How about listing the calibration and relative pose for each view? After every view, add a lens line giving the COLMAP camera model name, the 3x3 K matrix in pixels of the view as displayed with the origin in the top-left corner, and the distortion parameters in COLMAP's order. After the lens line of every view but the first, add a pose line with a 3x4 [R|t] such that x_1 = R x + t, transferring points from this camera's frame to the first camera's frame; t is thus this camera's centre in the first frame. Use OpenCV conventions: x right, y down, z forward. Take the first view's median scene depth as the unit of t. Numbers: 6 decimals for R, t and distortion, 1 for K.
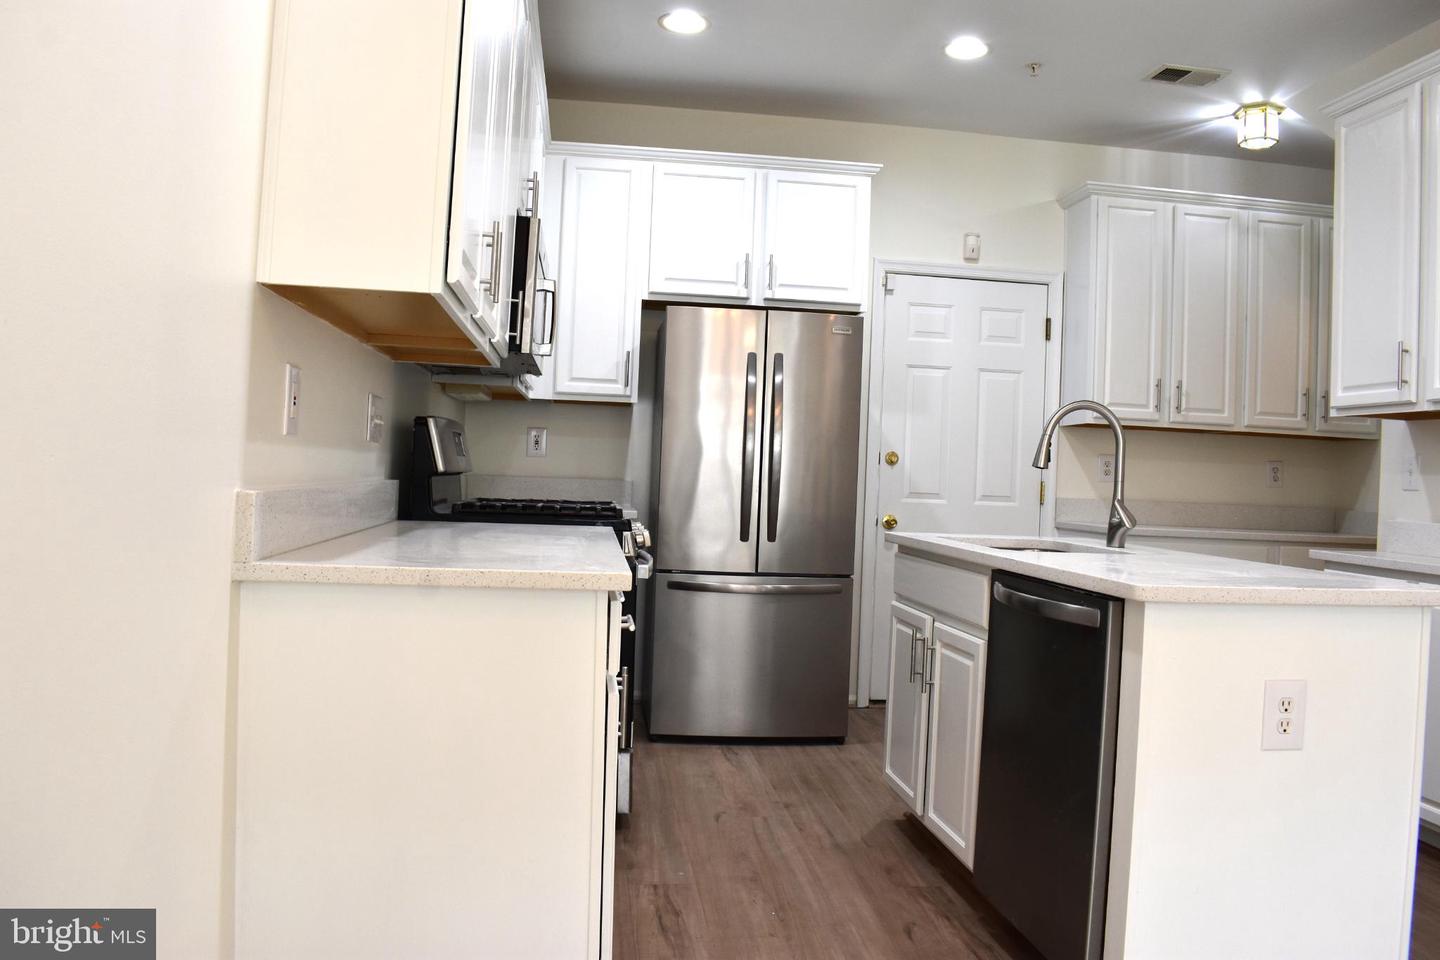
lens RADIAL K [[1122.1, 0, 720.0], [0, 1122.1, 480.0], [0, 0, 1]] dist [-0.096368, 0.004077]
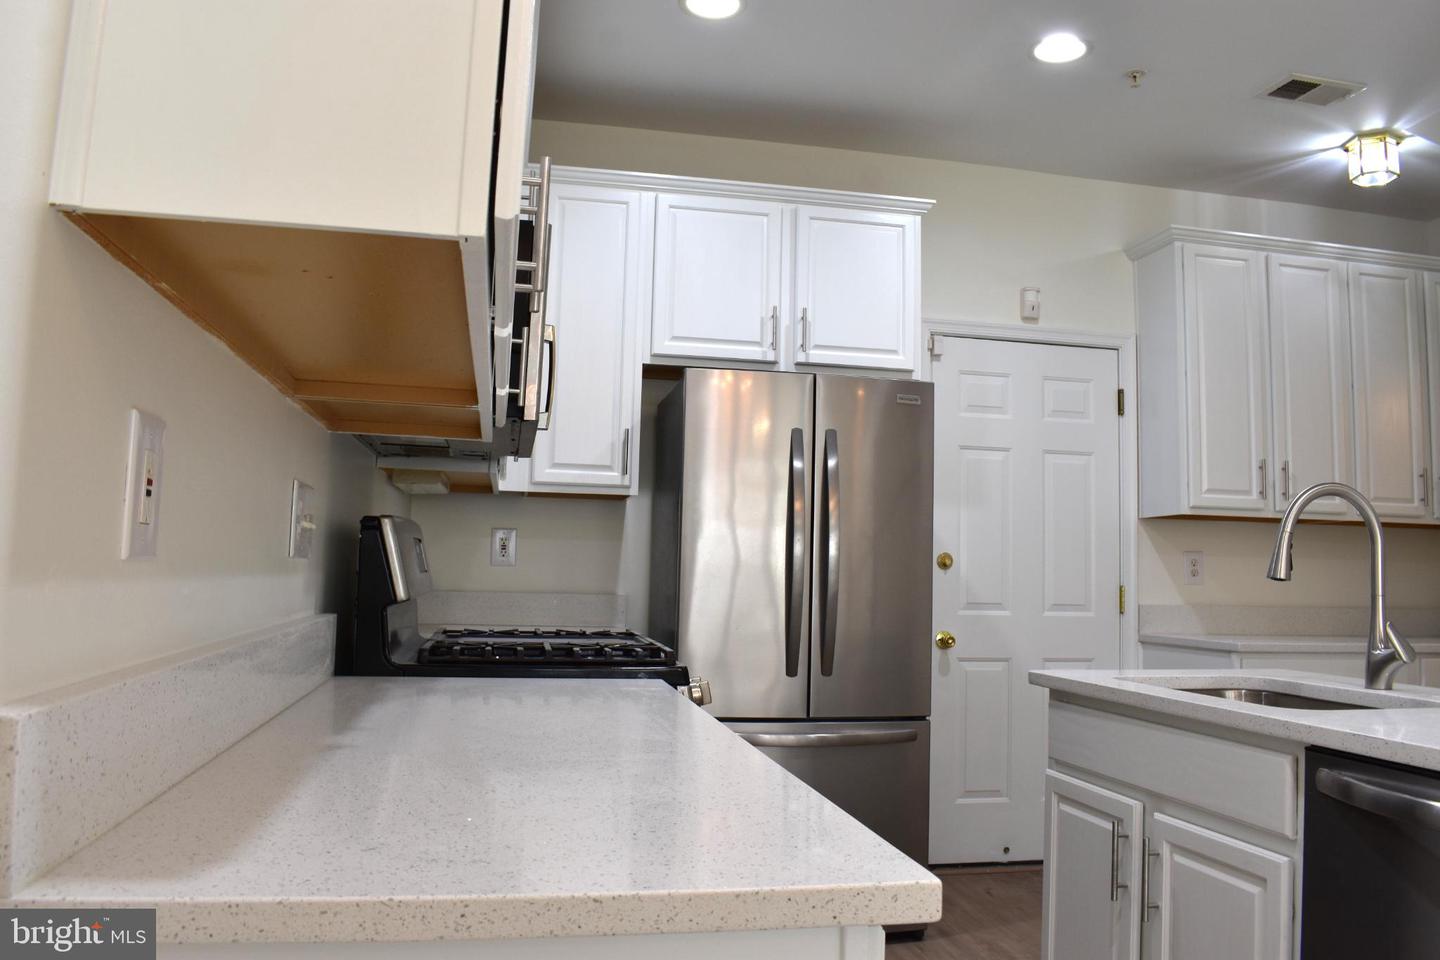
lens RADIAL K [[1122.1, 0, 720.0], [0, 1122.1, 480.0], [0, 0, 1]] dist [-0.096368, 0.004077]
pose [[0.997154, -0.007655, 0.075002, -0.075717], [0.013903, 0.996441, -0.083134, -0.014010], [-0.074099, 0.083940, 0.993712, 0.223596]]
